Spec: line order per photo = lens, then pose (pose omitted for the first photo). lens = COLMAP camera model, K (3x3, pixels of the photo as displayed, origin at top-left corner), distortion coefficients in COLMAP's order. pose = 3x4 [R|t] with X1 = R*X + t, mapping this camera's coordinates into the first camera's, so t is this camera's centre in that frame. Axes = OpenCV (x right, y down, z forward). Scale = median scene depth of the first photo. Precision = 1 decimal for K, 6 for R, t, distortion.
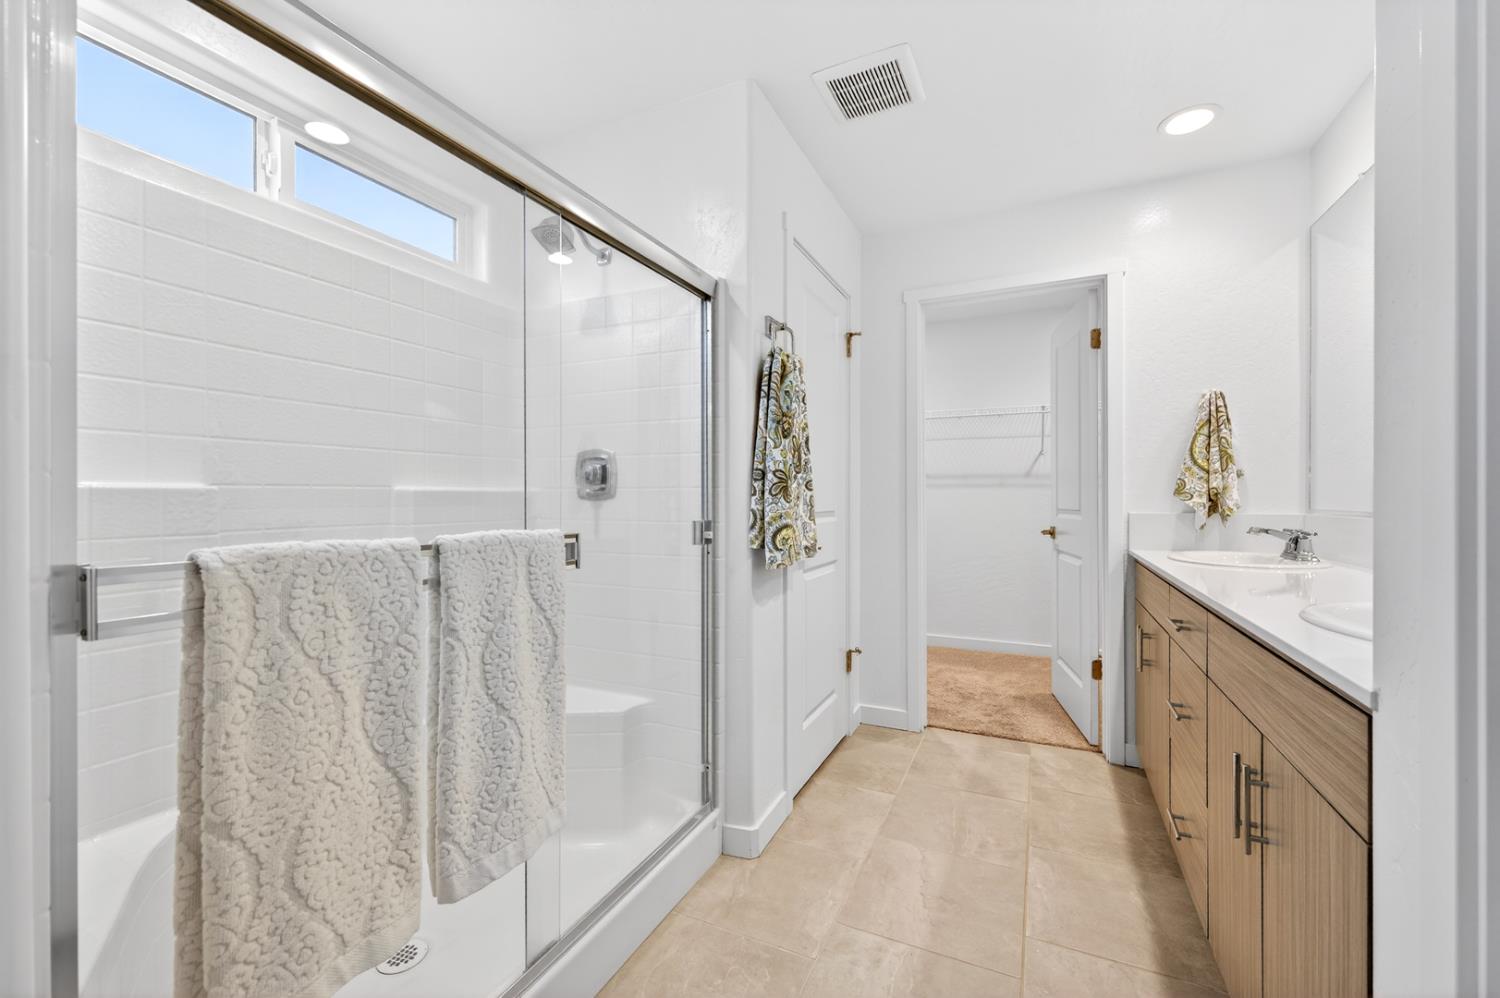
lens RADIAL K [[587.0, 0, 758.8], [0, 587.0, 499.0], [0, 0, 1]] dist [-0.002023, -0.000019]
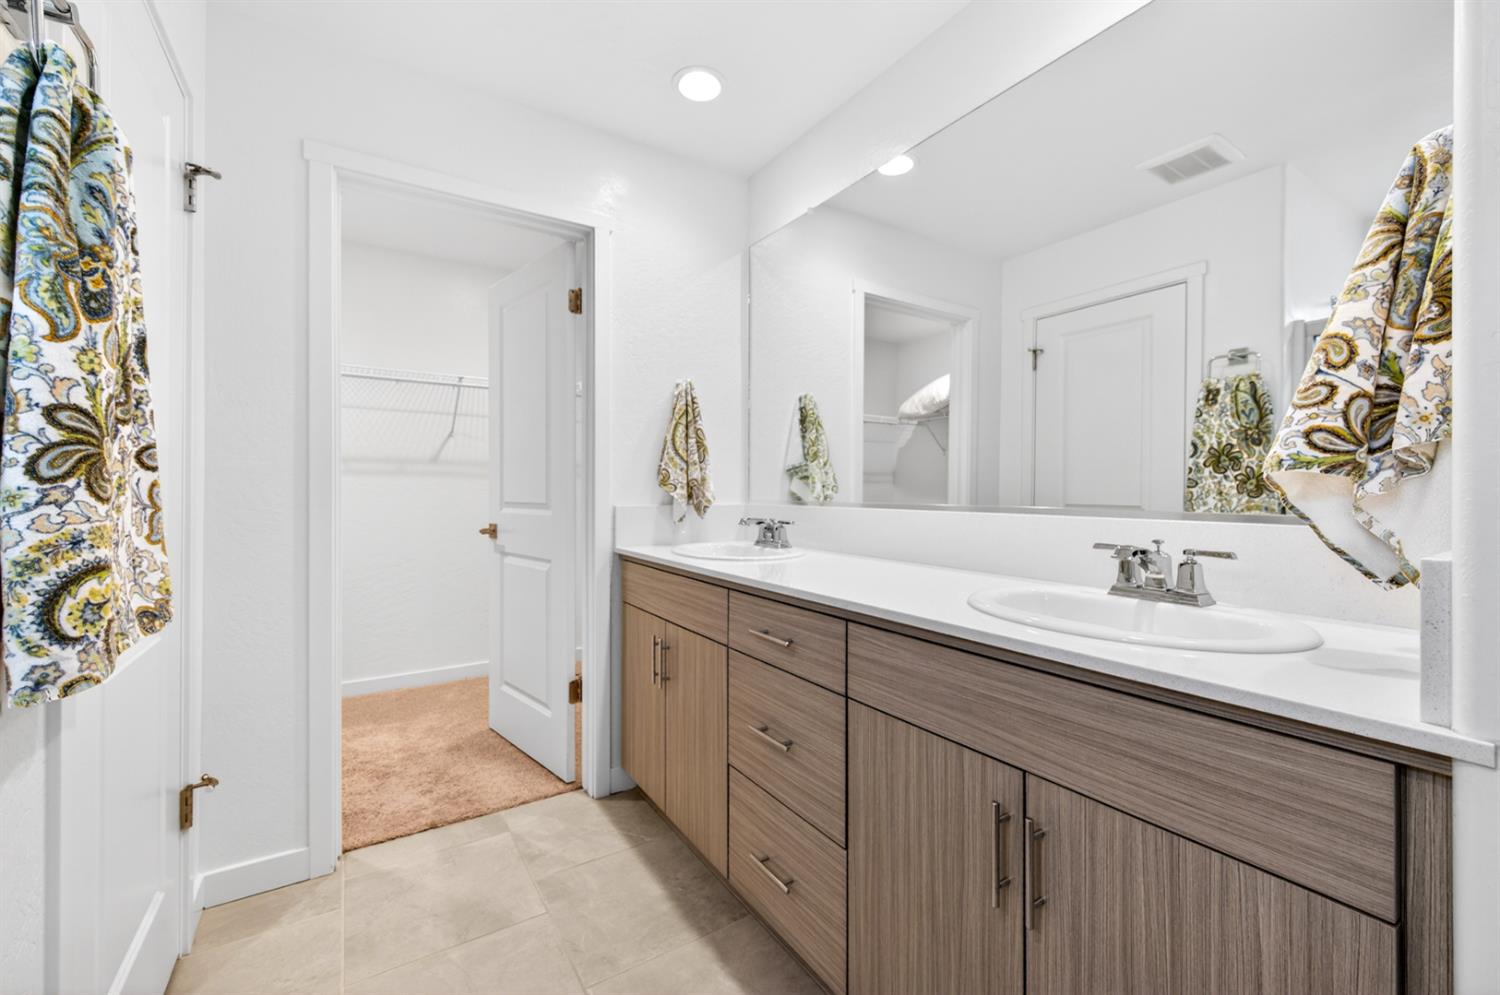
lens RADIAL K [[603.9, 0, 729.8], [0, 603.9, 489.5], [0, 0, 1]] dist [0.006793, -0.000807]
pose [[0.539783, 0.001564, 0.841803, -0.044933], [-0.001198, 0.999999, -0.001090, -0.000826], [-0.841803, -0.000420, 0.539785, 0.390417]]
